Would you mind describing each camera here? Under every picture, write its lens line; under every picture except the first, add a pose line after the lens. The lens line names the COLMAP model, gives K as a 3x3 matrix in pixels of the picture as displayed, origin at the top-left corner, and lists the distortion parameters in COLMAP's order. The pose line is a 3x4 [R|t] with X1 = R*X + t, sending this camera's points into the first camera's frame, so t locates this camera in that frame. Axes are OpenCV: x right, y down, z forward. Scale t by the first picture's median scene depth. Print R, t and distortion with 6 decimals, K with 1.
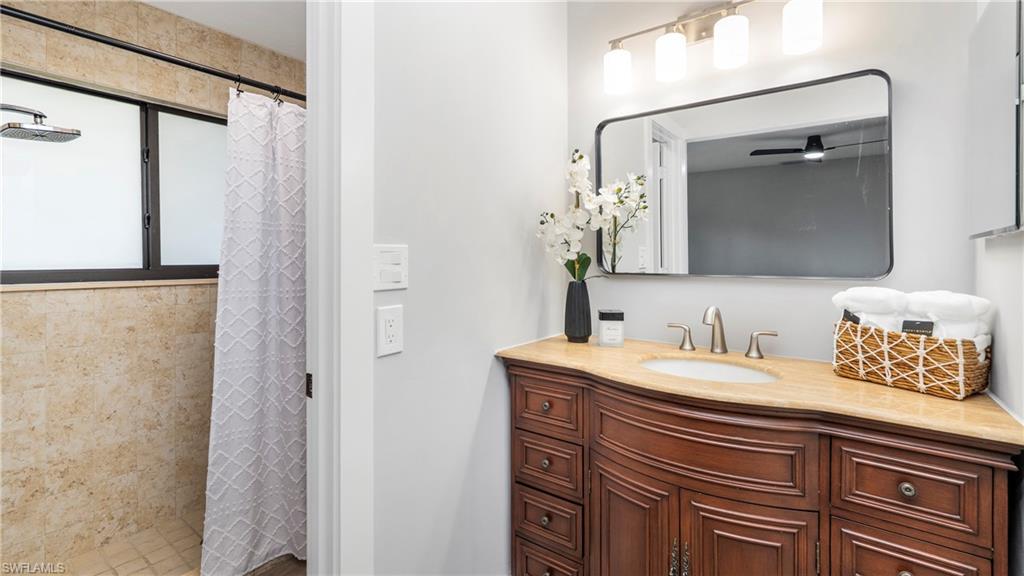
lens RADIAL K [[452.1, 0, 510.7], [0, 452.1, 251.0], [0, 0, 1]] dist [-0.001300, 0.000329]
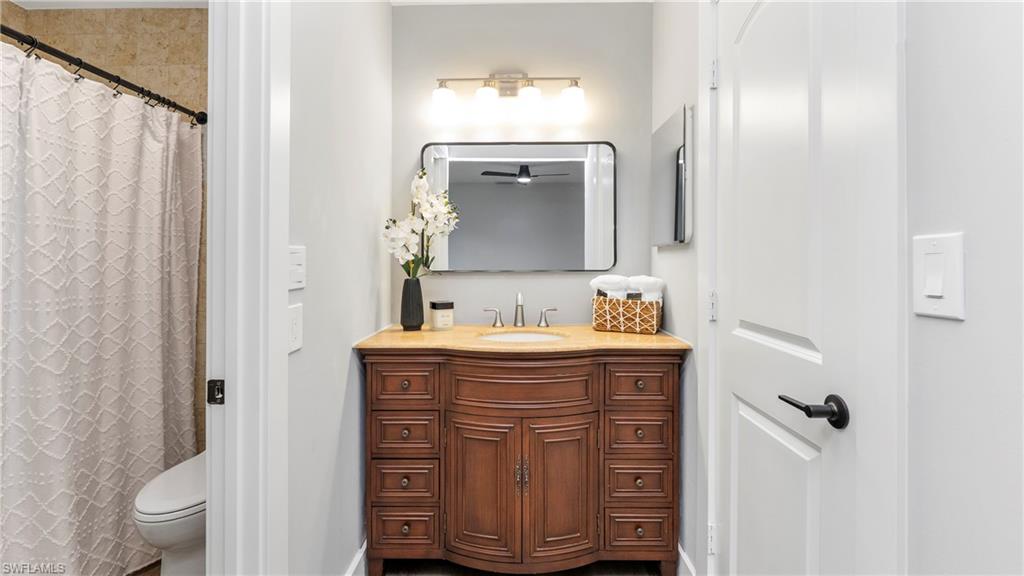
lens RADIAL K [[438.3, 0, 512.2], [0, 438.3, 252.3], [0, 0, 1]] dist [-0.000241, 0.000025]
pose [[0.821114, 0.003218, 0.570755, -0.344822], [-0.002417, 0.999995, -0.002160, 0.000907], [-0.570759, 0.000394, 0.821118, -0.095000]]
